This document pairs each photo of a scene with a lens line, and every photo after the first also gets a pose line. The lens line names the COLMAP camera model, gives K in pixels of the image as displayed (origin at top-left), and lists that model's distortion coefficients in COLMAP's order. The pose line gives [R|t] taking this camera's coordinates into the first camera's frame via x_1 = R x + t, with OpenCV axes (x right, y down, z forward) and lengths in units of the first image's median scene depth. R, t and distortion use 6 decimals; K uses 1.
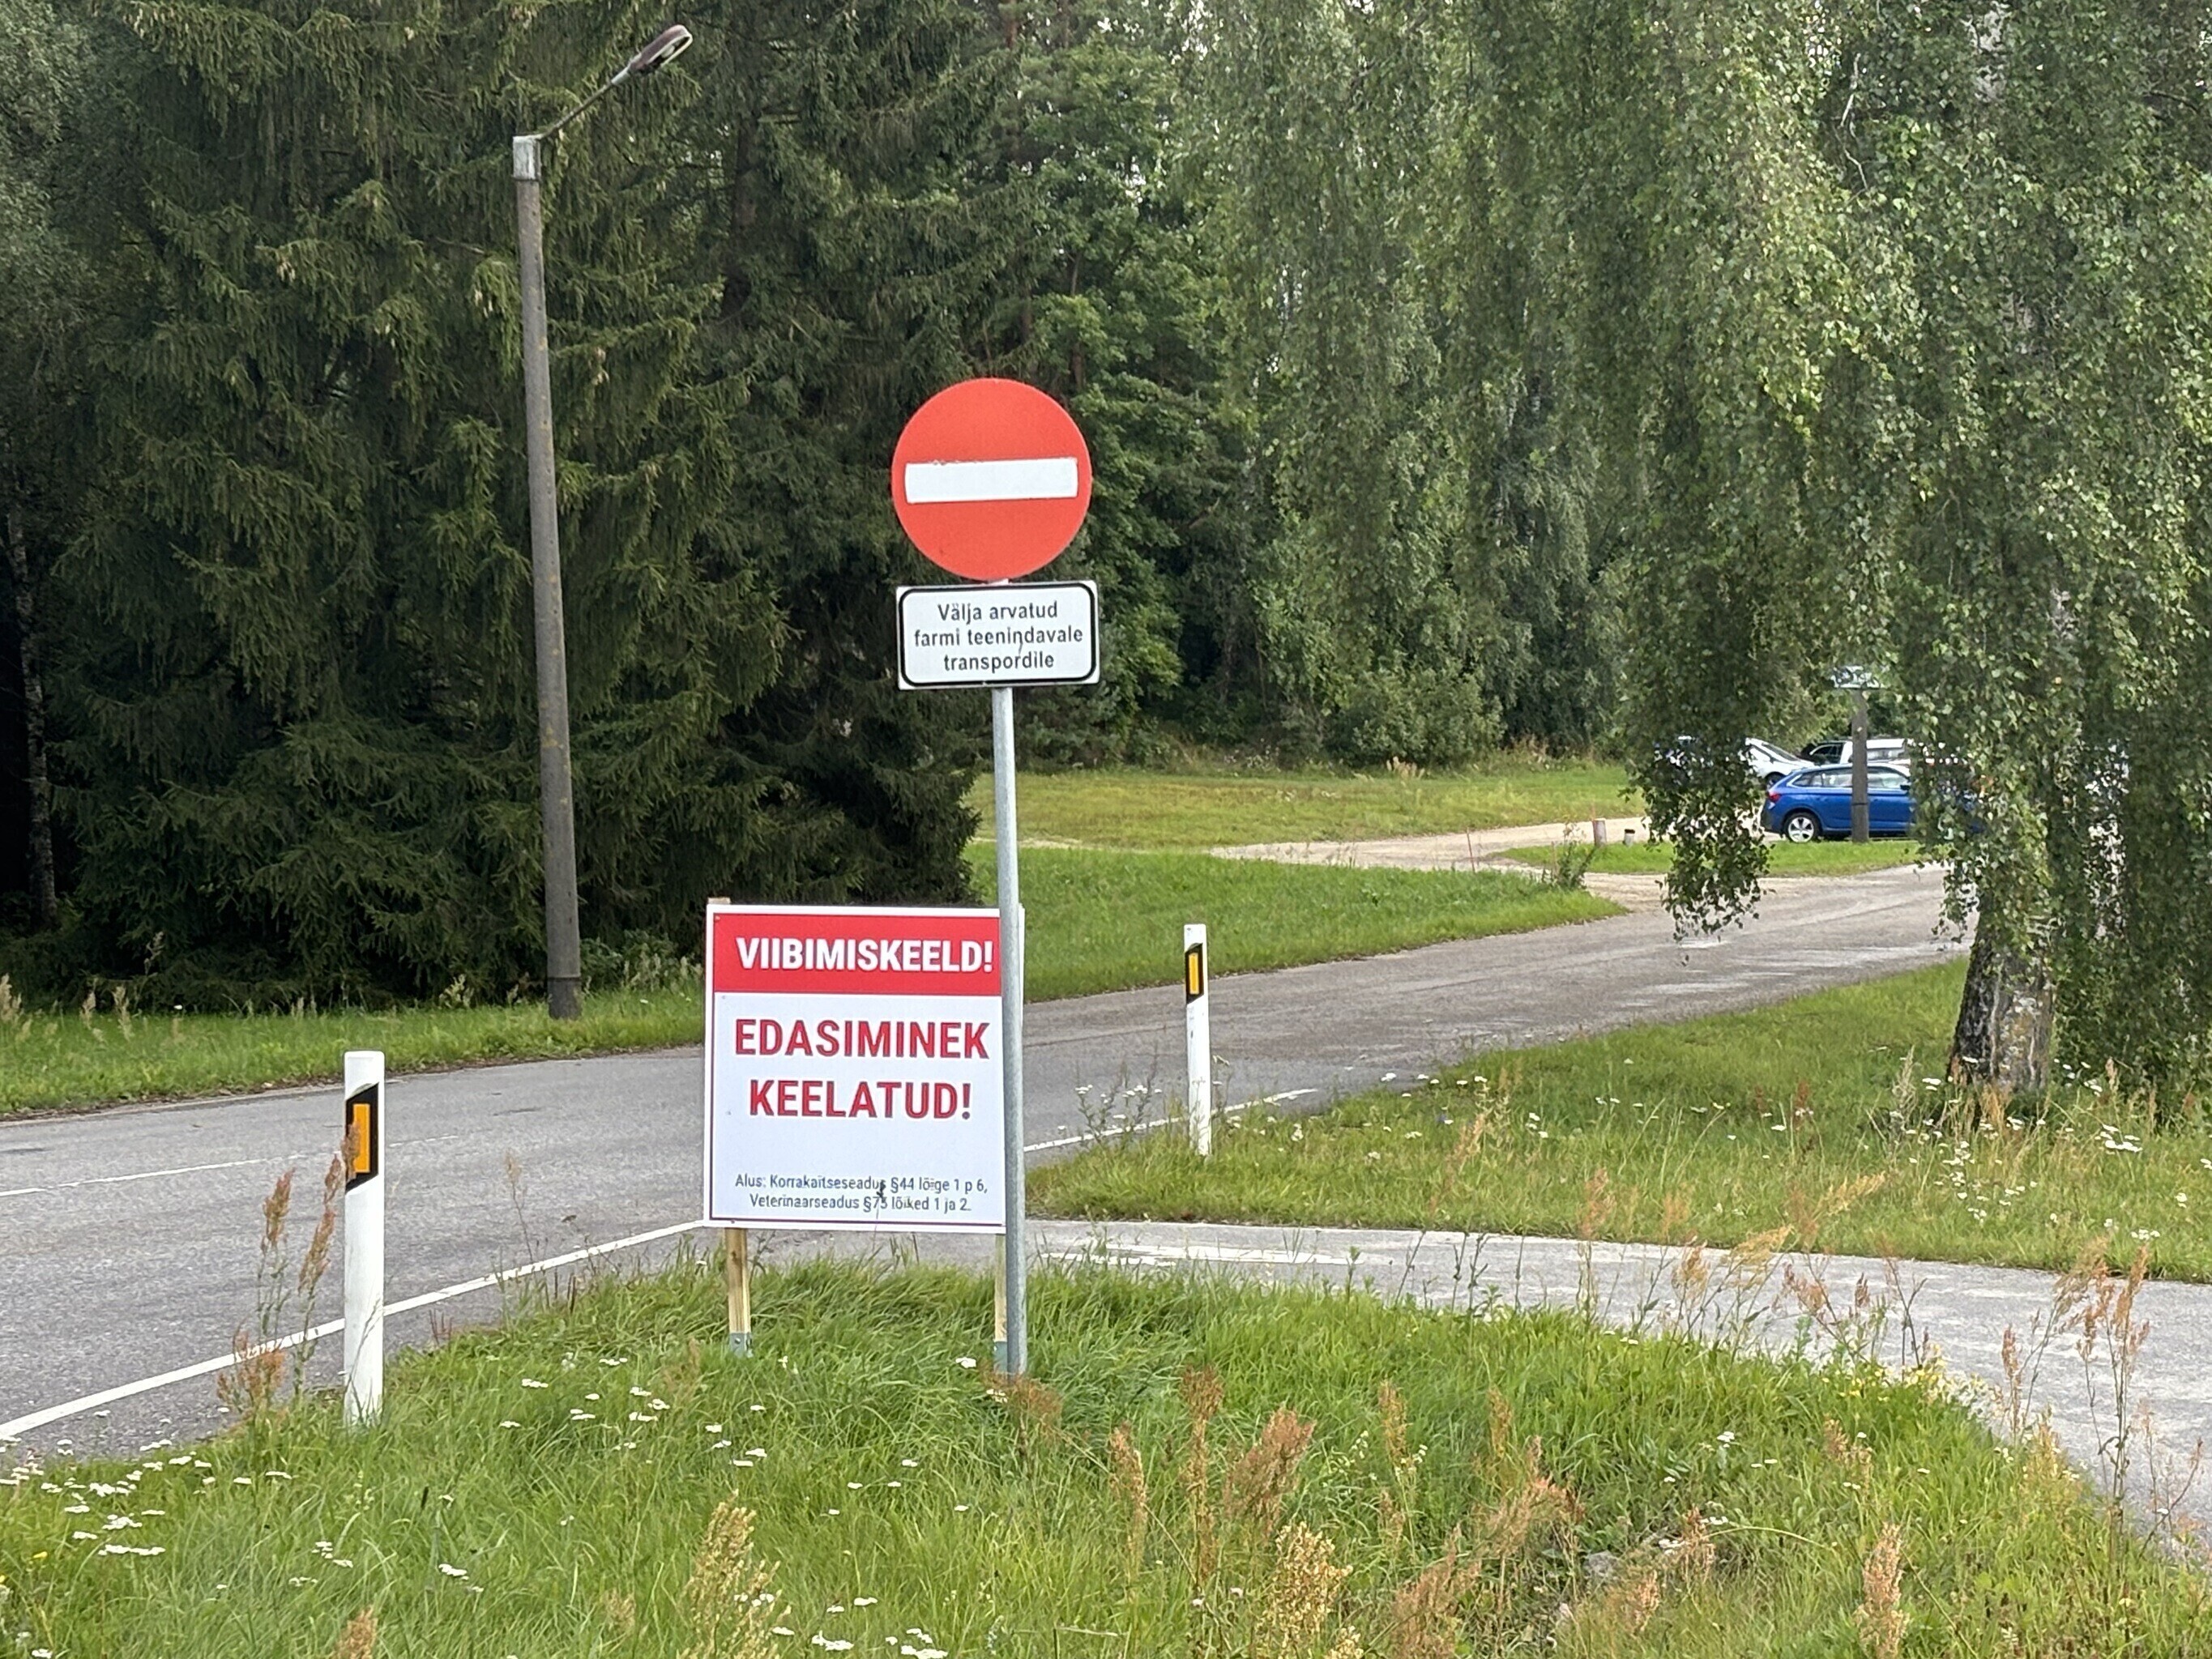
lens RADIAL K [[5117.1, 0, 1106.0], [0, 5117.1, 829.5], [0, 0, 1]] dist [0.122852, 0.098499]
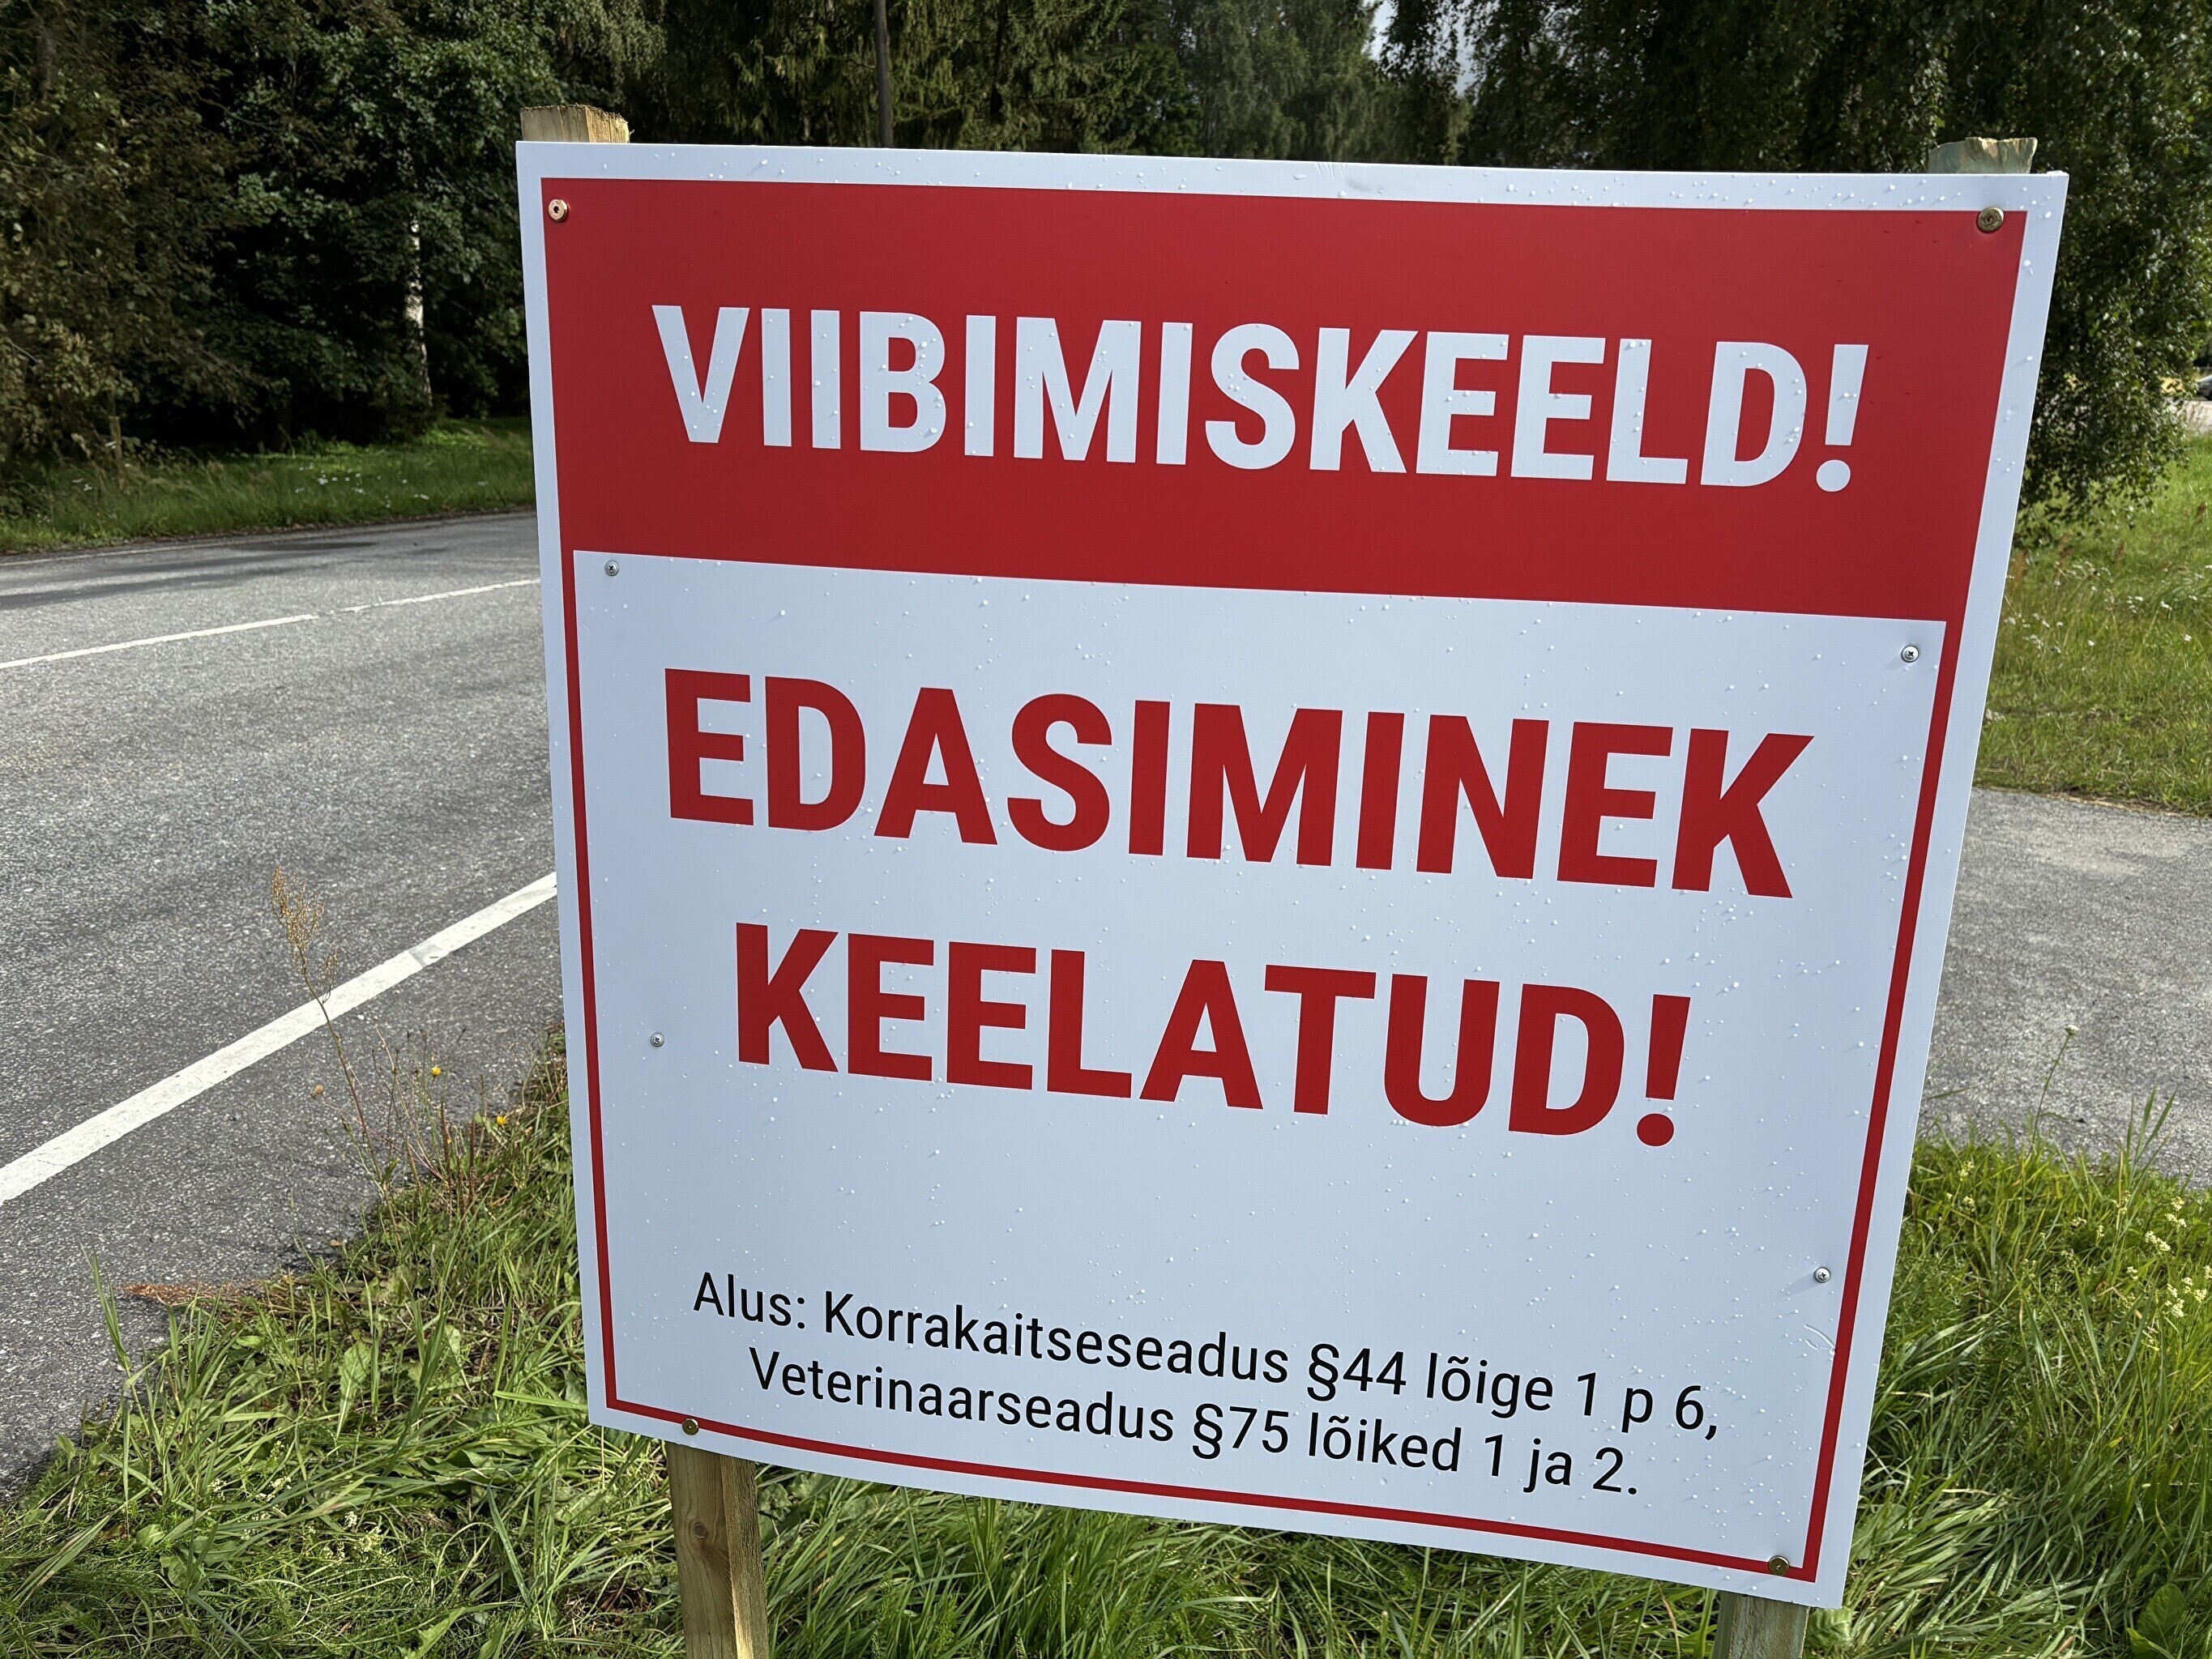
lens RADIAL K [[1624.8, 0, 1114.3], [0, 1624.8, 847.8], [0, 0, 1]] dist [0.095400, -0.109668]
pose [[0.999668, 0.025782, 0.000236, -0.051844], [-0.024885, 0.962415, 0.270440, 0.024224], [0.006746, -0.270356, 0.962737, 0.929474]]
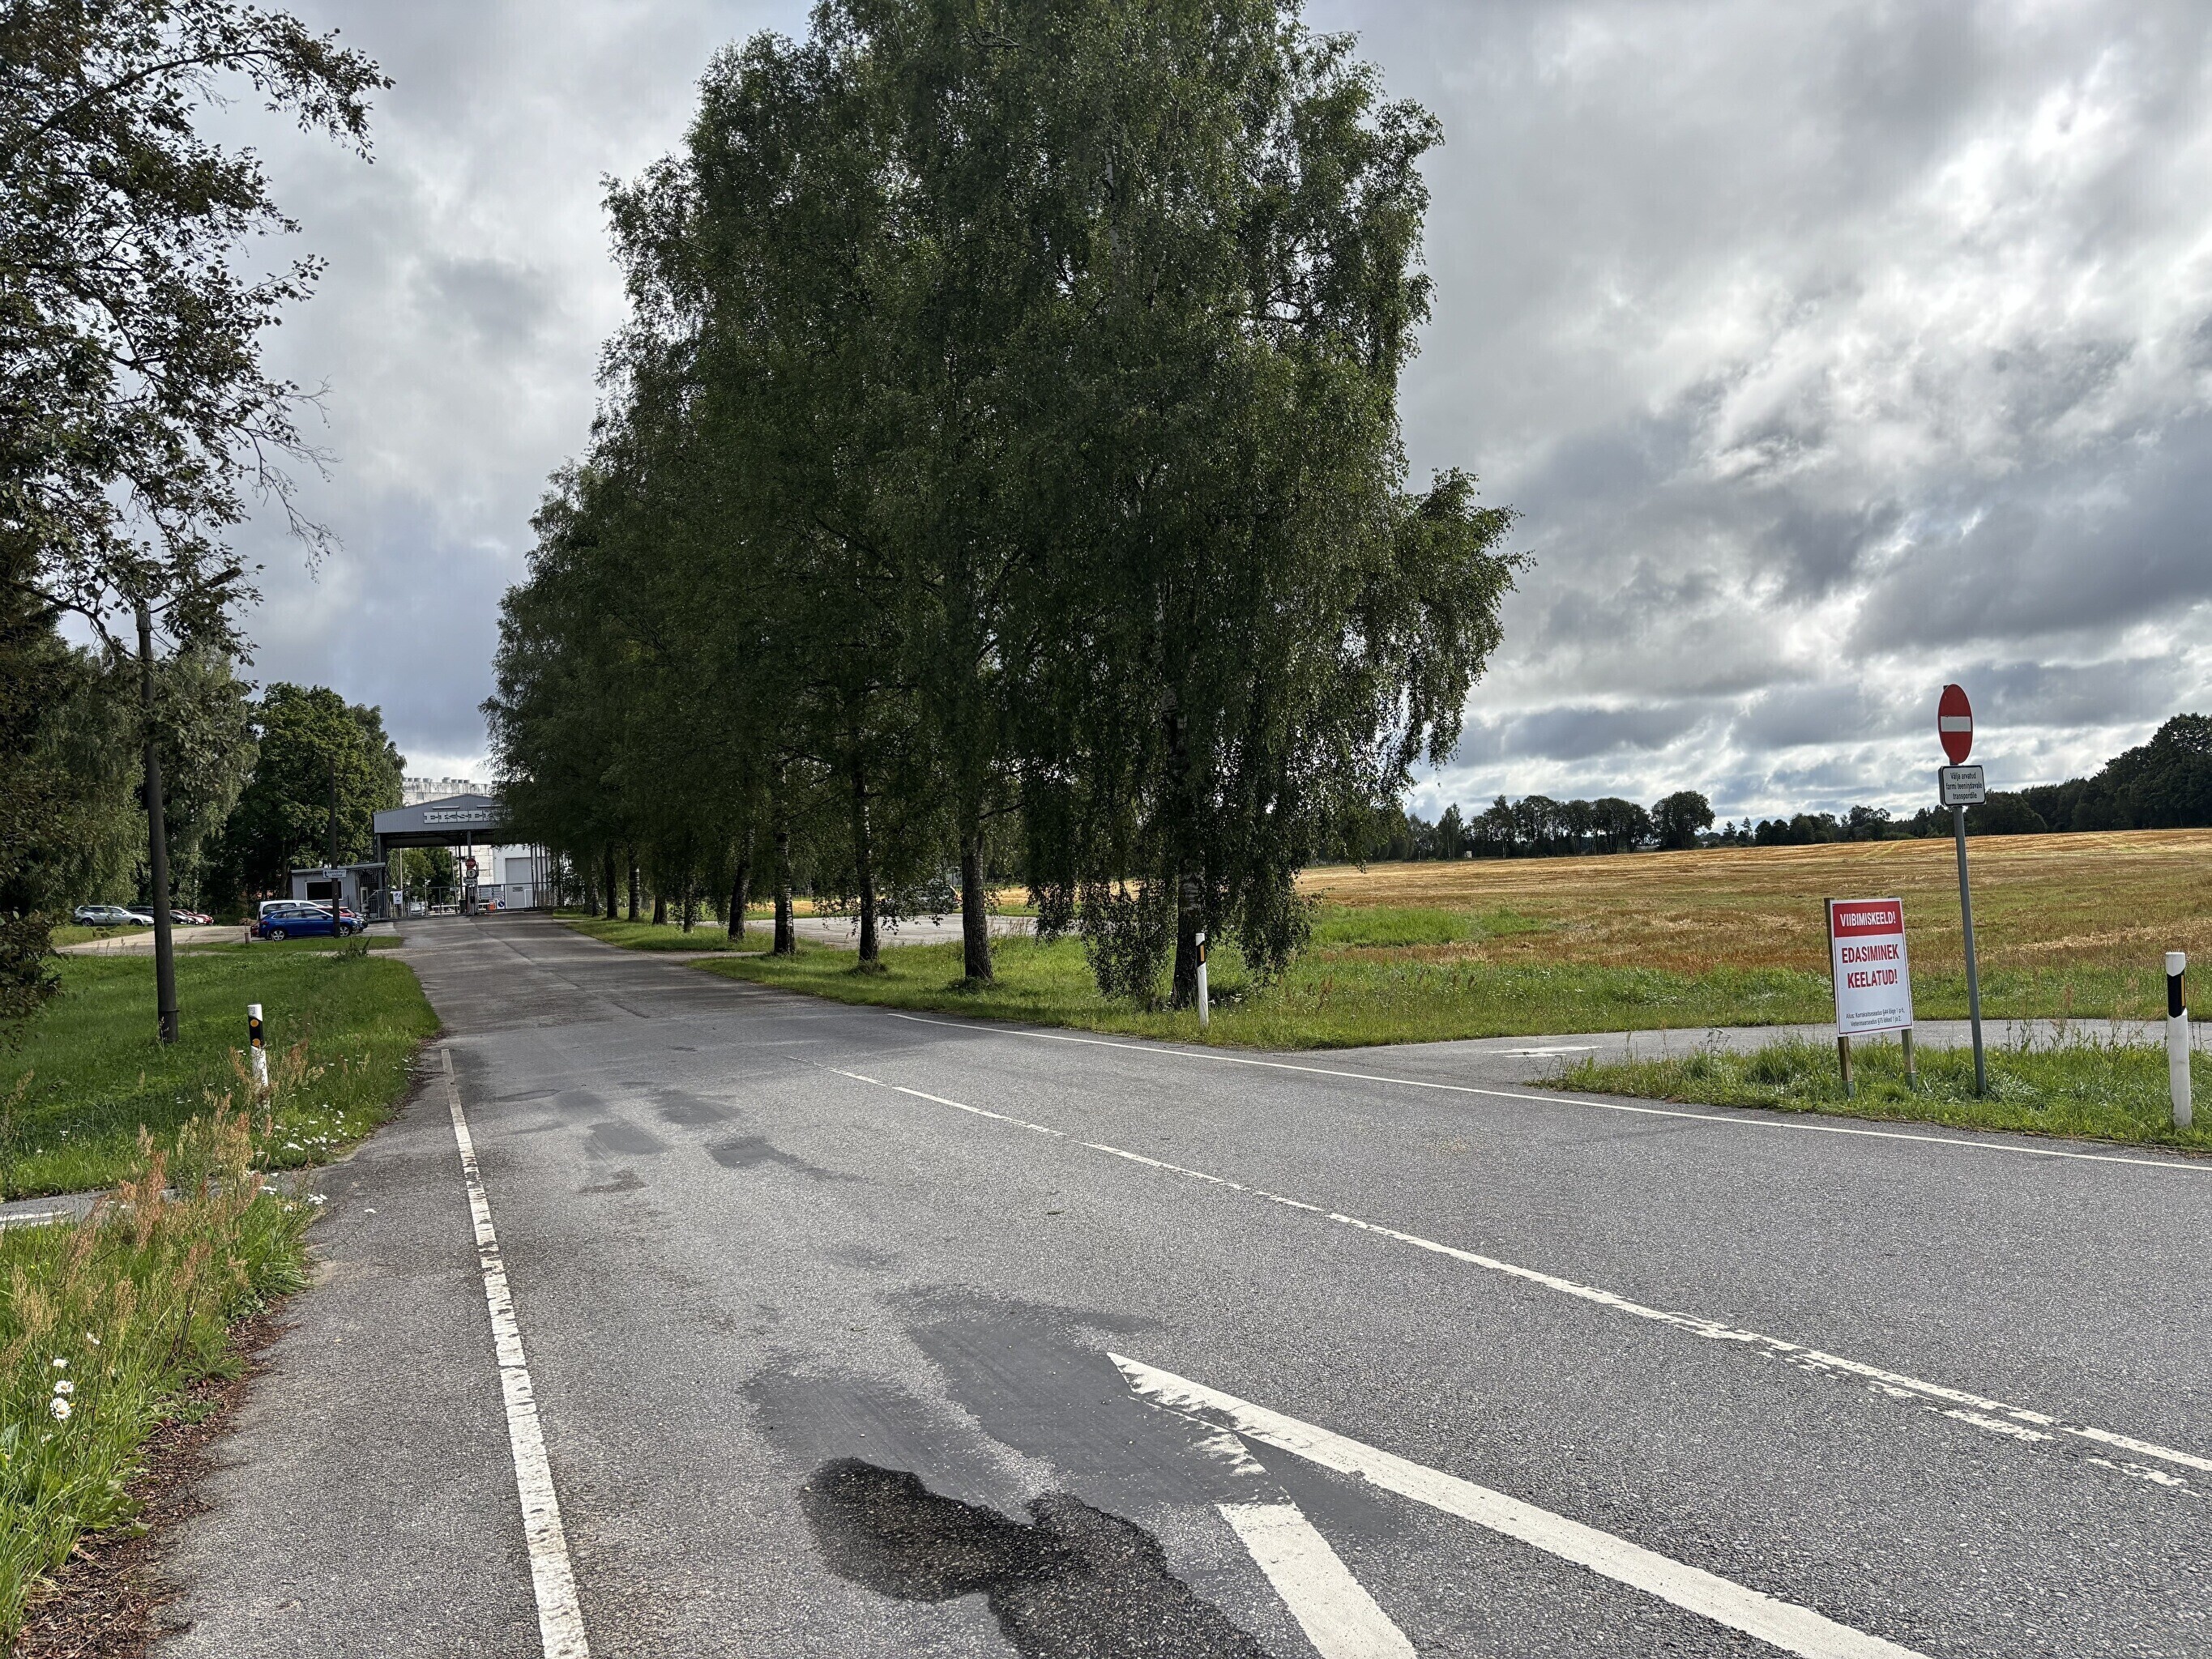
lens RADIAL K [[1624.8, 0, 1114.3], [0, 1624.8, 847.8], [0, 0, 1]] dist [0.095400, -0.109668]
pose [[0.715342, -0.007814, 0.698730, -0.850090], [0.043153, 0.998523, -0.033013, 0.001169], [-0.697440, 0.053768, 0.714623, 0.688777]]
